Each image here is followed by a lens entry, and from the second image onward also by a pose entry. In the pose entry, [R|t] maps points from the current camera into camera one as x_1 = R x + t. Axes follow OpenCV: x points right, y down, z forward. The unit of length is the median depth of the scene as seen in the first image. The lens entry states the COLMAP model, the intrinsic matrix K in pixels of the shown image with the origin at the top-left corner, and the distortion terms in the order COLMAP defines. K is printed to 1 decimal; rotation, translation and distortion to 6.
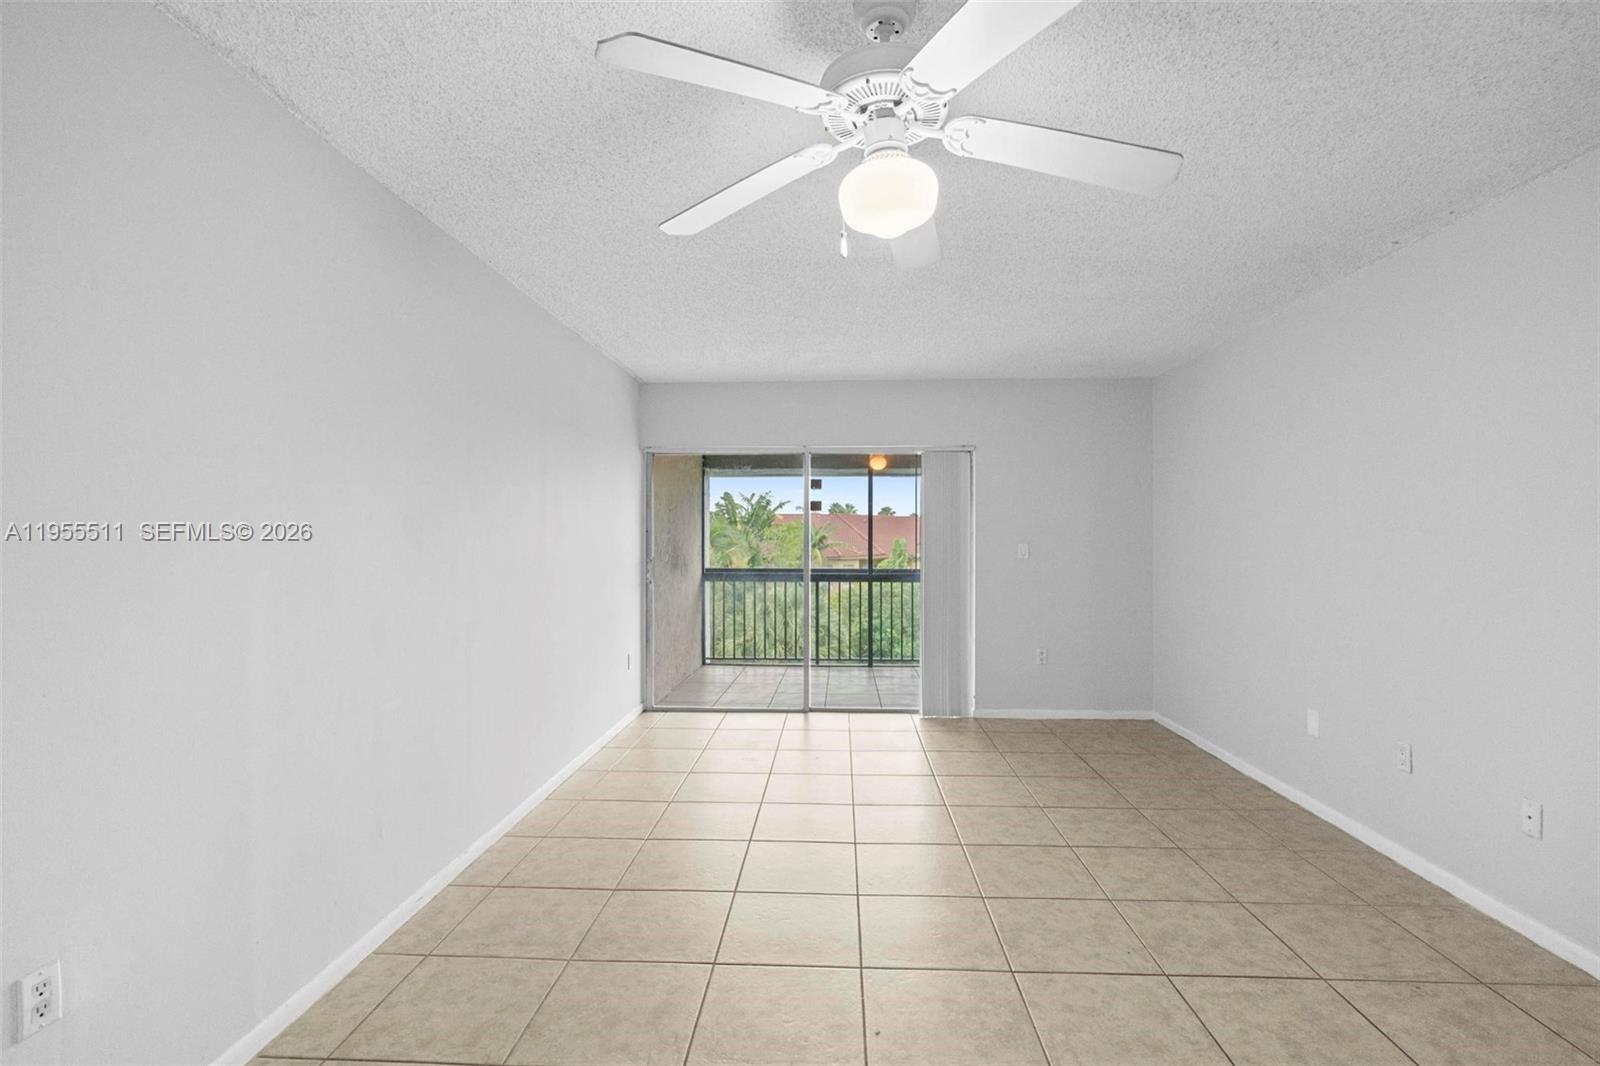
lens RADIAL K [[726.5, 0, 801.0], [0, 726.5, 563.1], [0, 0, 1]] dist [0.001300, 0.000110]
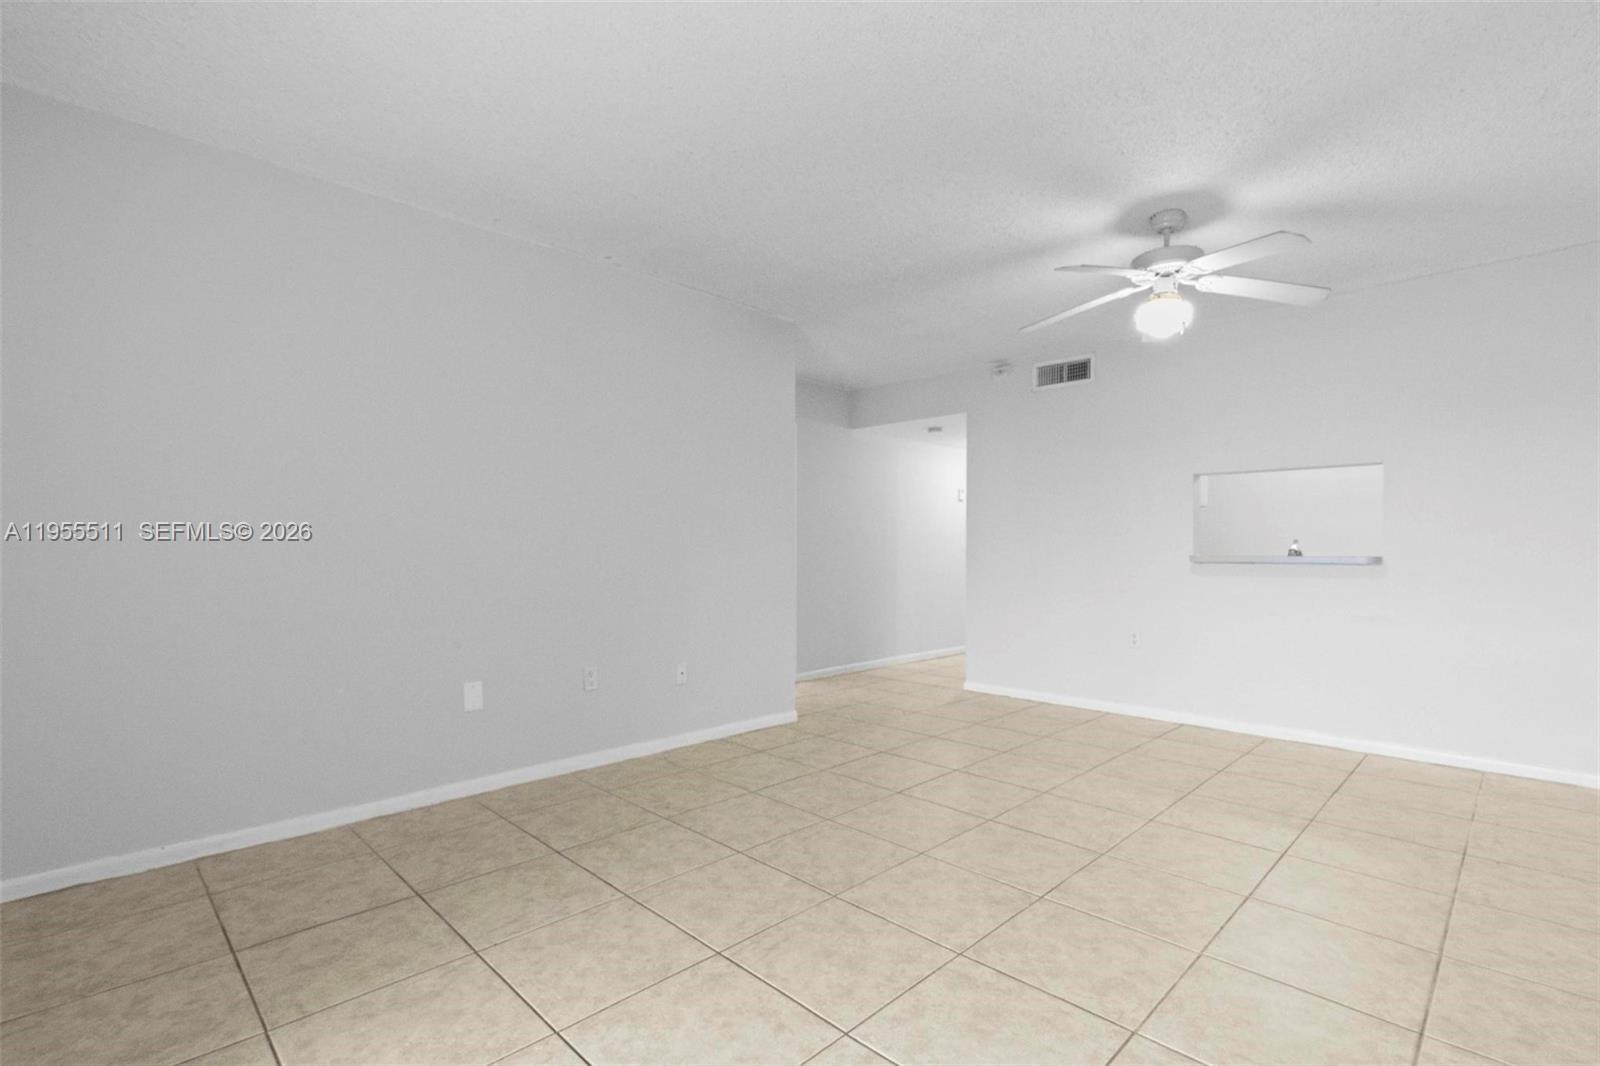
lens RADIAL K [[732.7, 0, 798.1], [0, 732.7, 514.3], [0, 0, 1]] dist [-0.000106, 0.000447]
pose [[-0.737909, 0.028327, 0.674305, -0.233039], [0.019401, 0.999596, -0.020762, 0.017247], [-0.674621, -0.002238, -0.738161, 1.417433]]
